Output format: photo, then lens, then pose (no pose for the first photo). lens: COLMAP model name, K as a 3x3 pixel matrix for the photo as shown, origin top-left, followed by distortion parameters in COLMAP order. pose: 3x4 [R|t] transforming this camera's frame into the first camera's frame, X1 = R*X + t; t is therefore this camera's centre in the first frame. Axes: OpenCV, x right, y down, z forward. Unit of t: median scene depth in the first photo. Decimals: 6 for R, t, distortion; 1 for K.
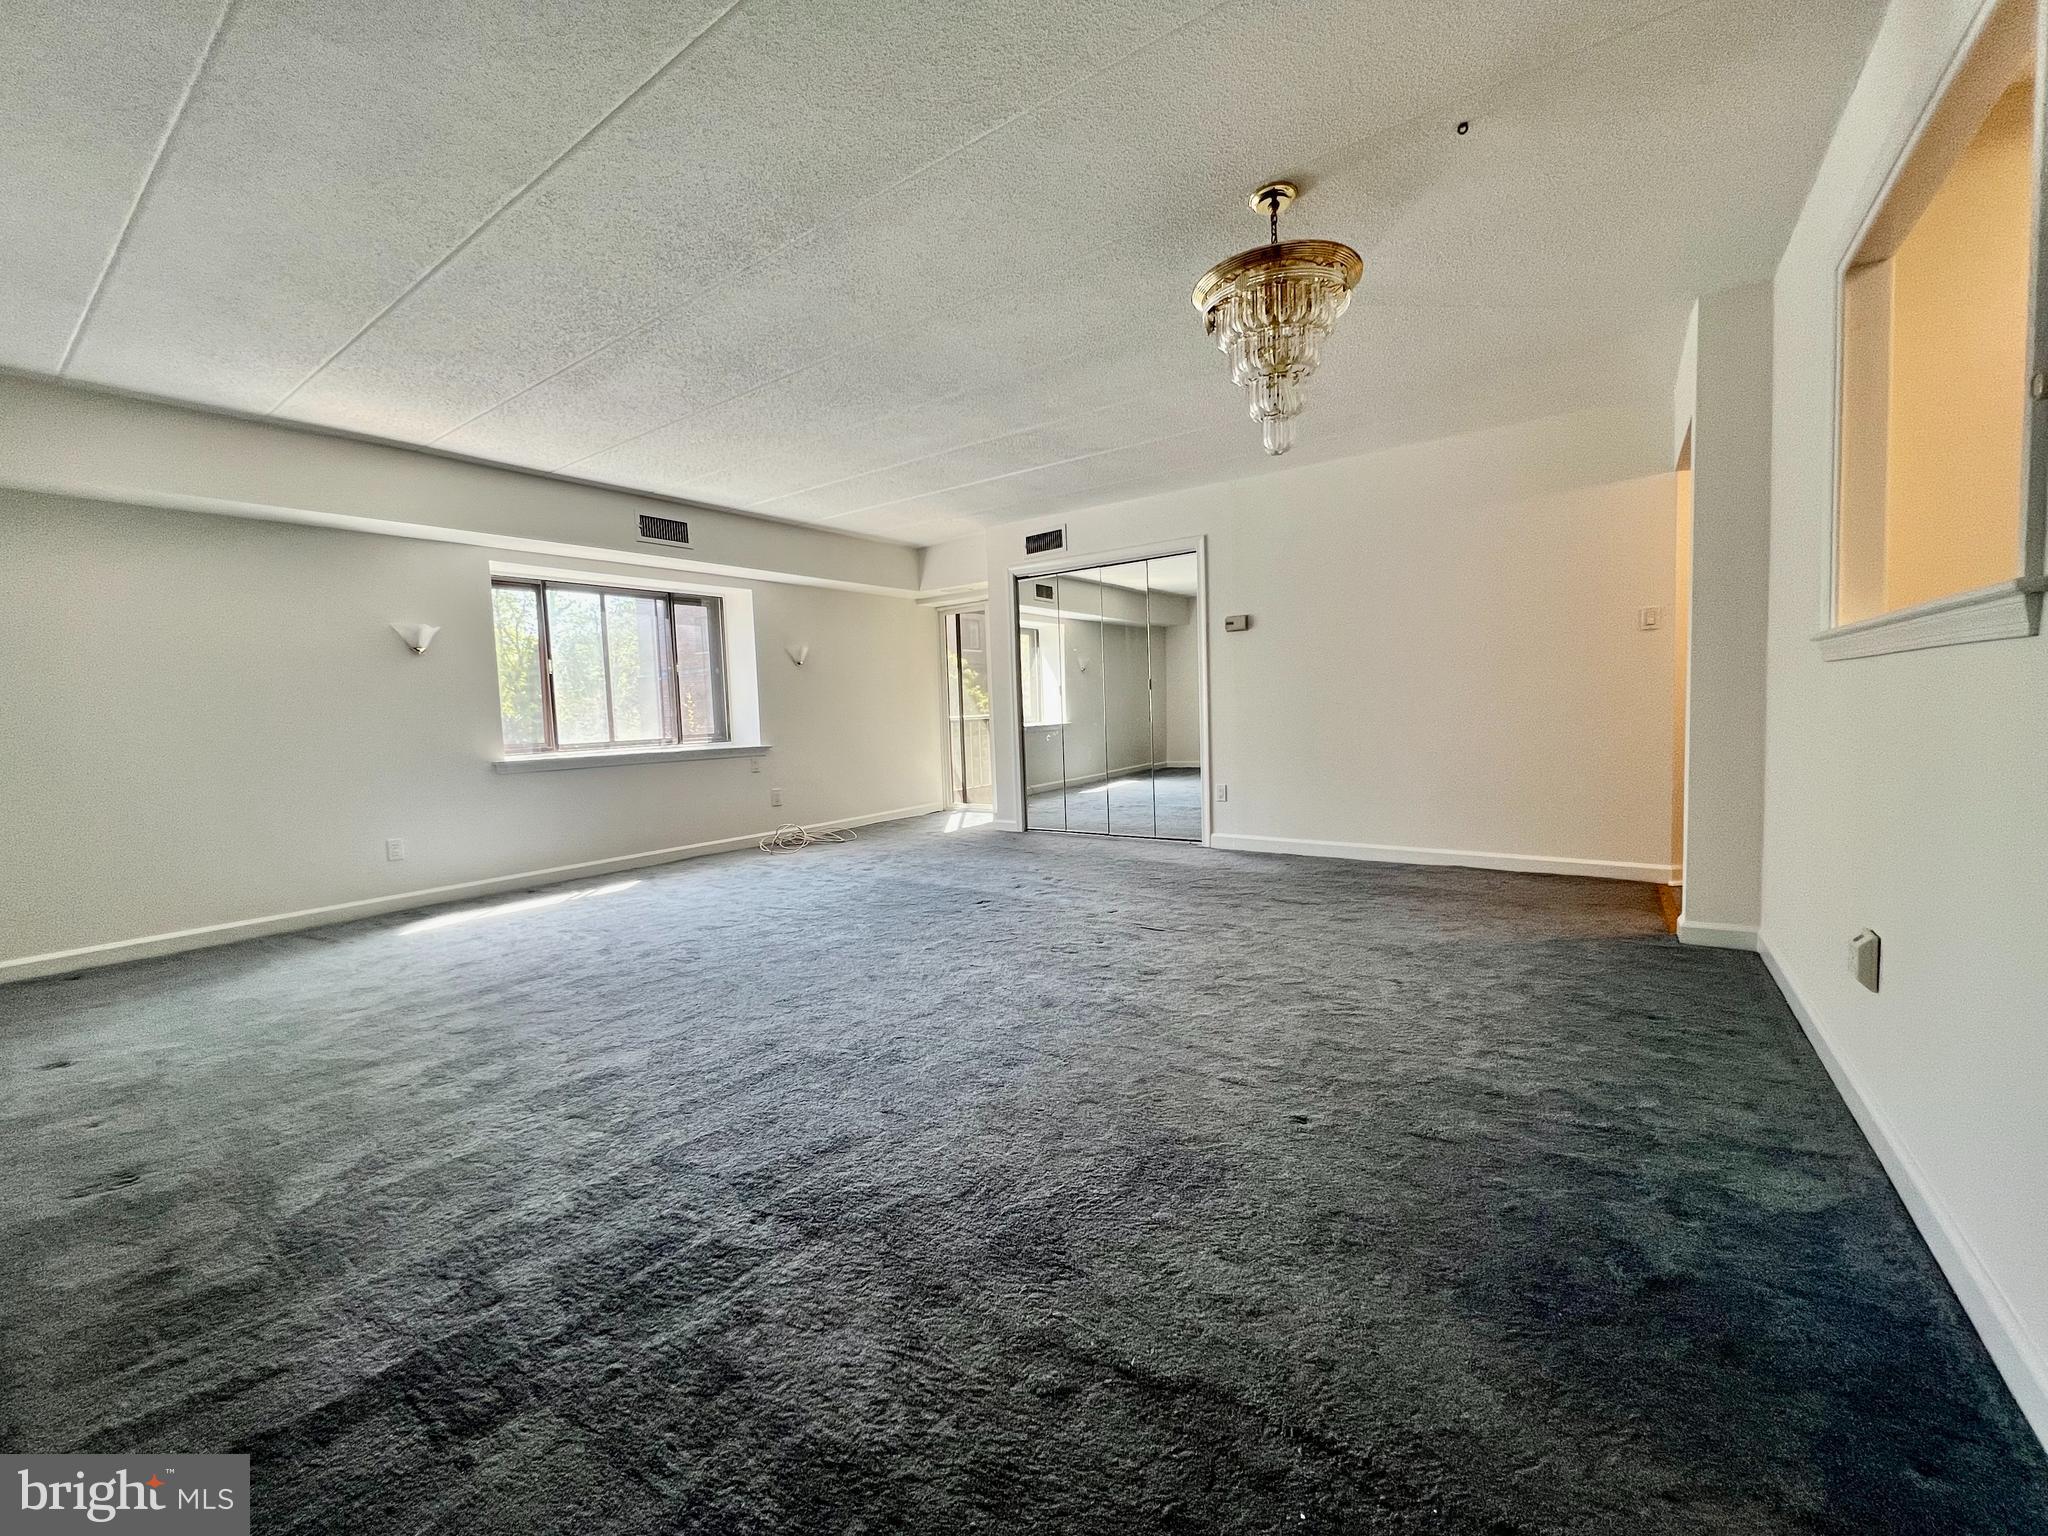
lens RADIAL K [[819.2, 0, 1034.2], [0, 819.2, 769.4], [0, 0, 1]] dist [-0.001952, 0.000102]
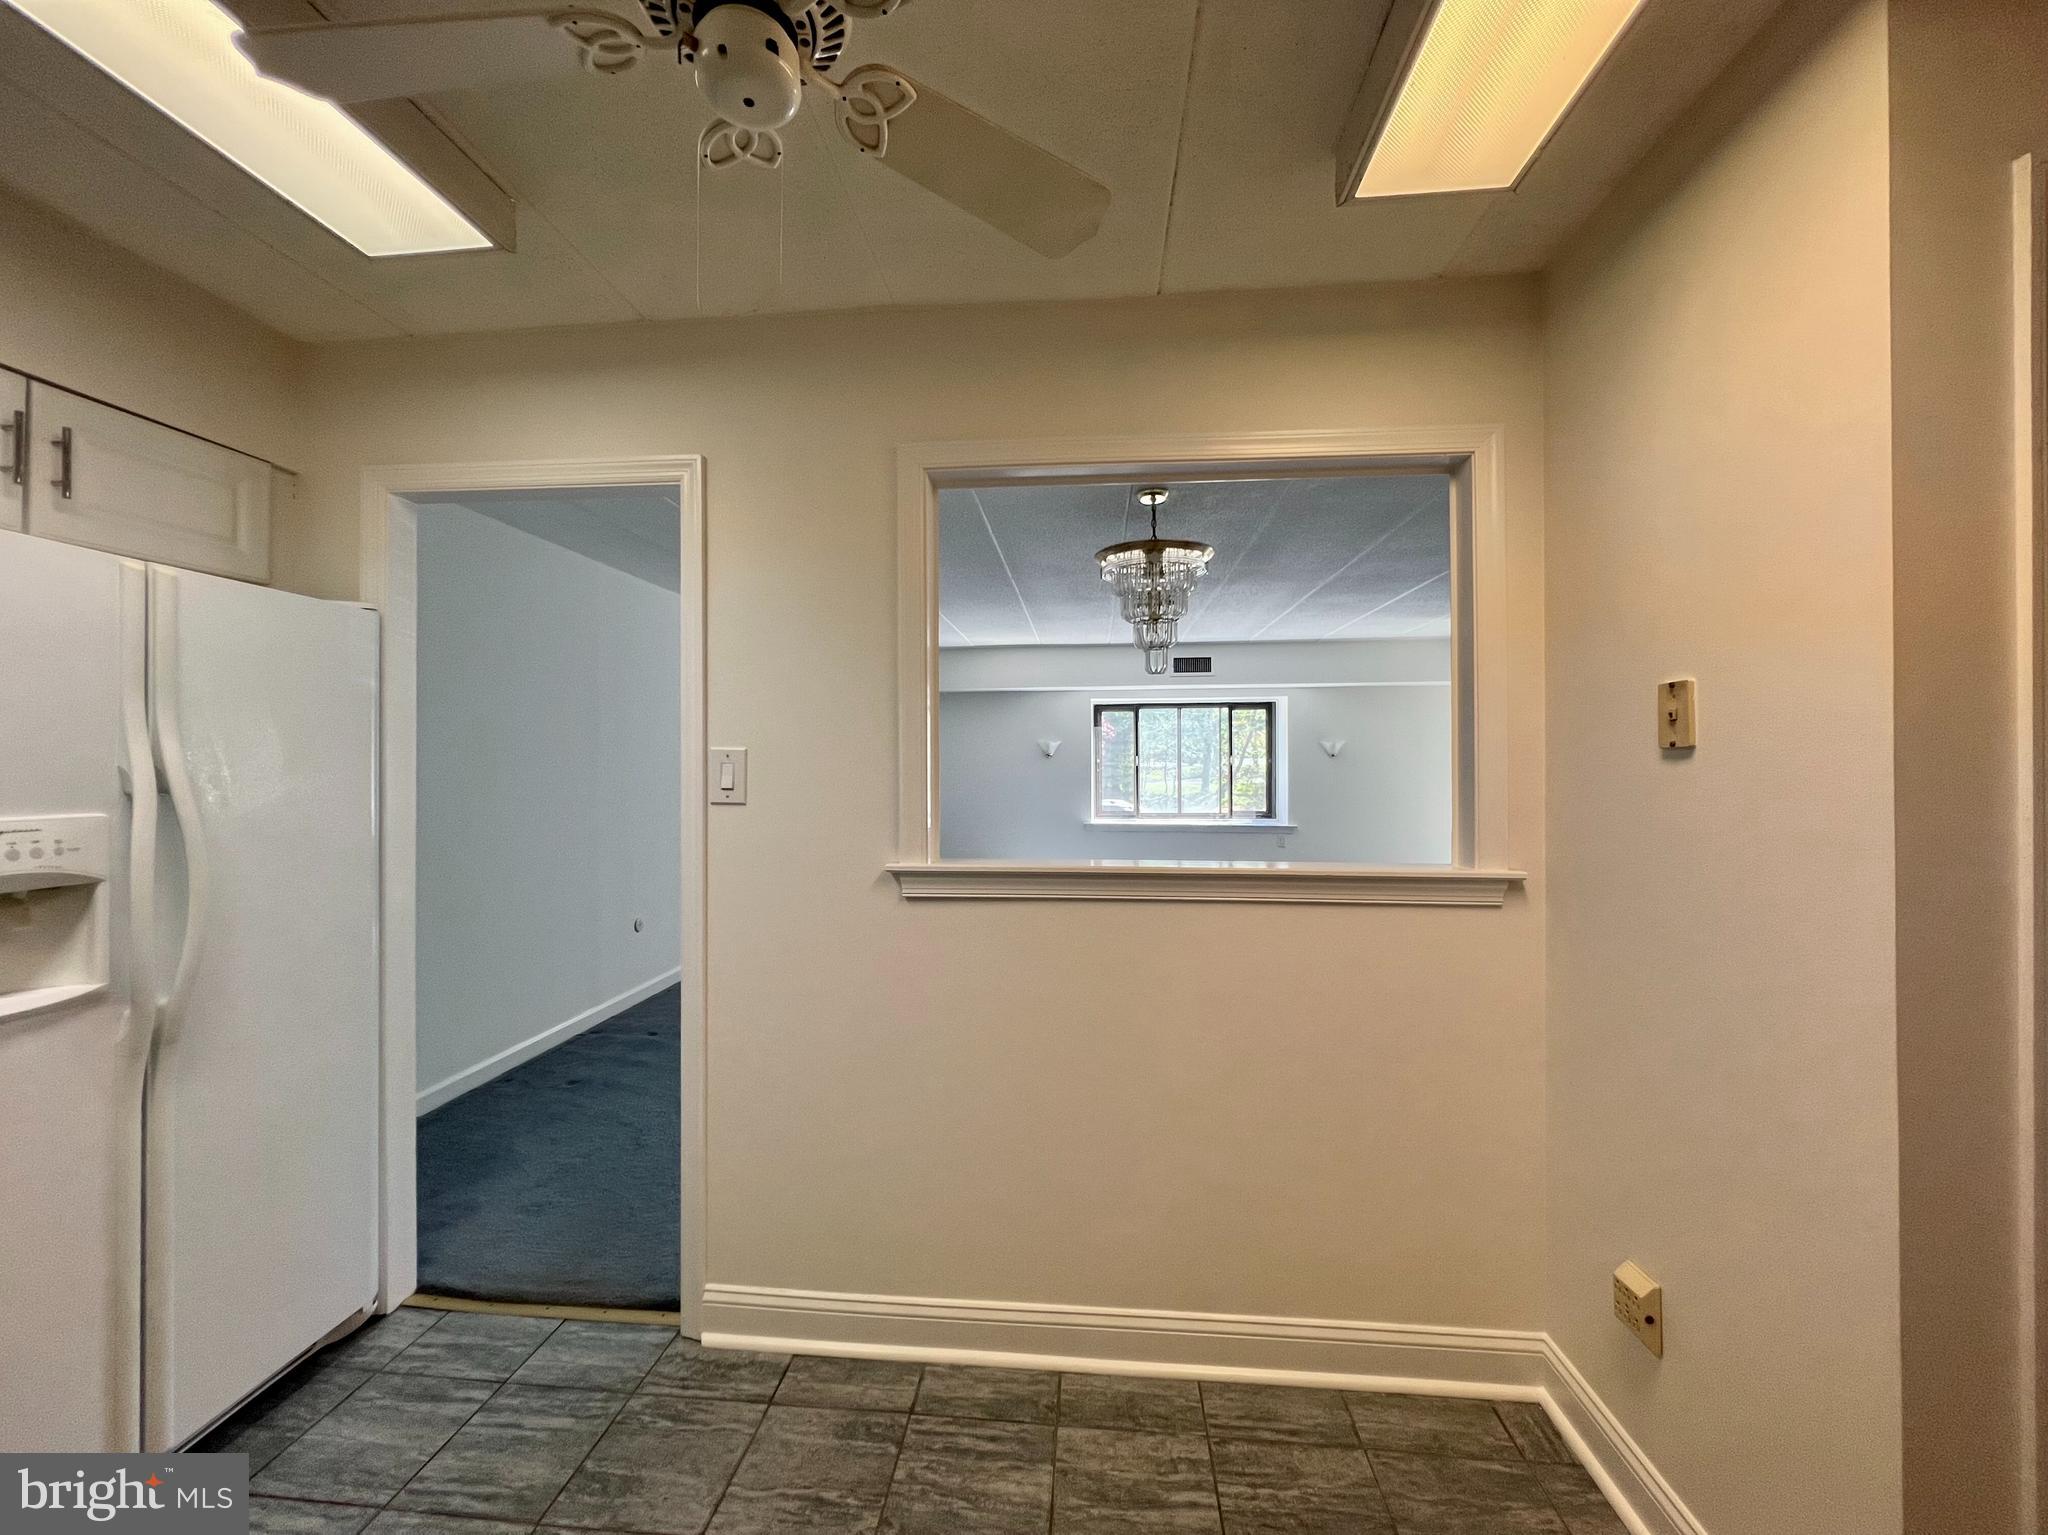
lens RADIAL K [[819.2, 0, 1018.0], [0, 819.2, 759.4], [0, 0, 1]] dist [-0.001952, 0.000102]
pose [[0.497450, 0.033101, -0.866861, 0.550793], [-0.079376, 0.996817, -0.007487, -0.093312], [0.863853, 0.072533, 0.498494, 0.068811]]
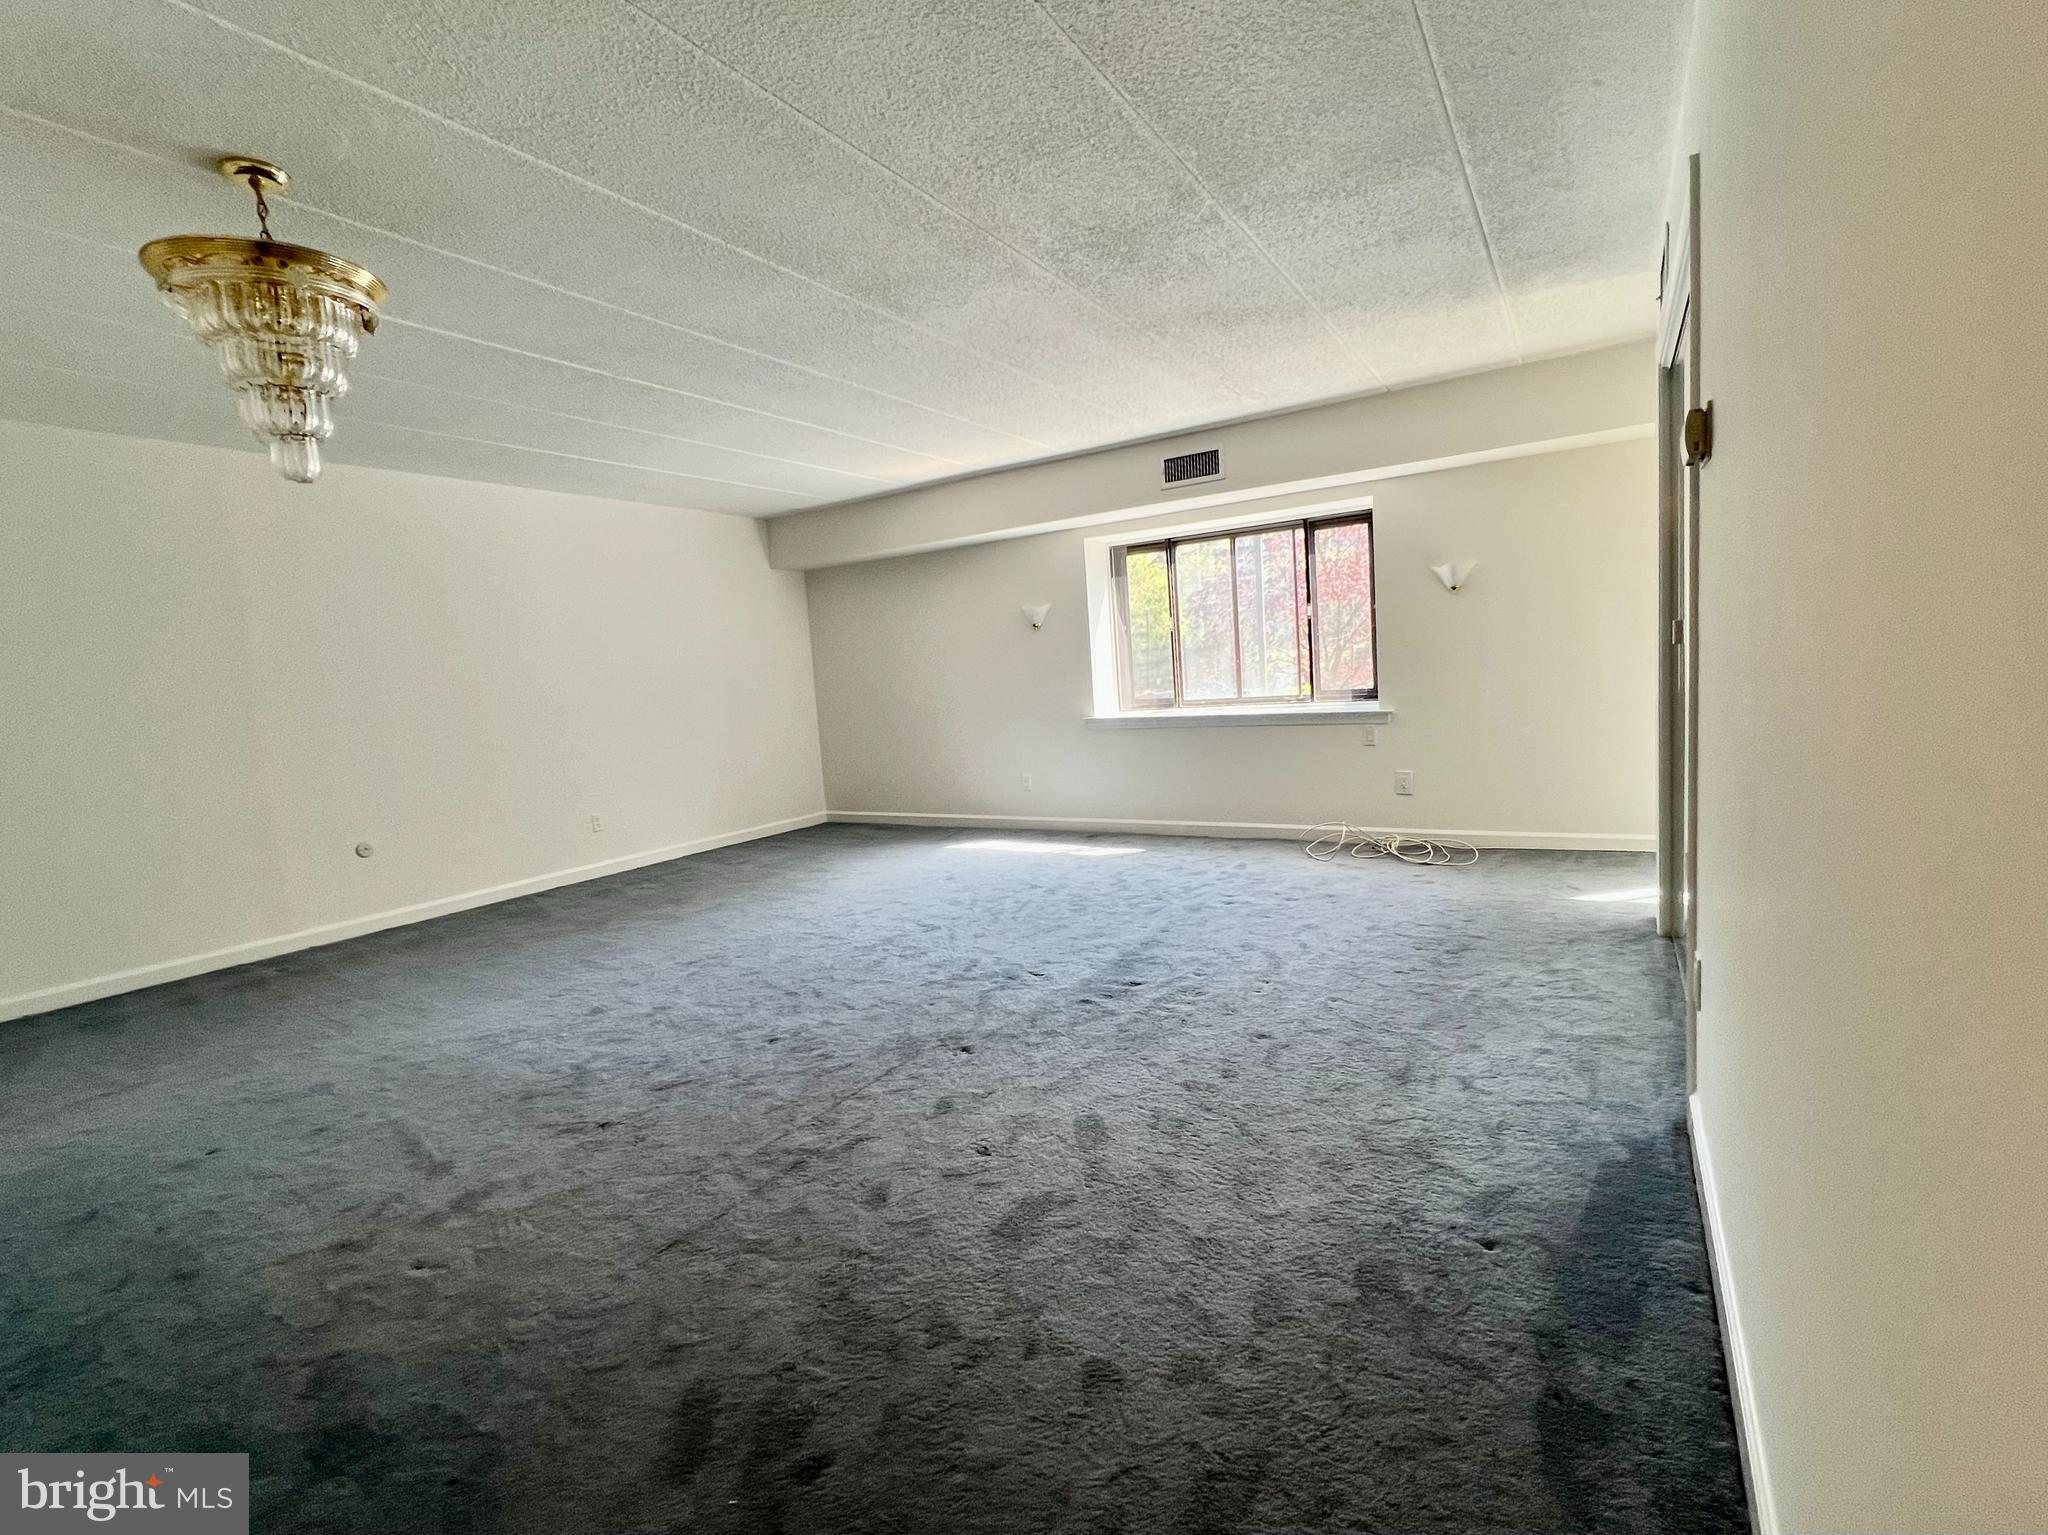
lens RADIAL K [[943.7, 0, 1027.5], [0, 943.7, 767.2], [0, 0, 1]] dist [-0.001703, -0.000170]
pose [[0.076263, 0.134988, -0.987908, 0.536647], [-0.009075, 0.990846, 0.134689, -0.098639], [0.997046, -0.001306, 0.076790, 0.685233]]
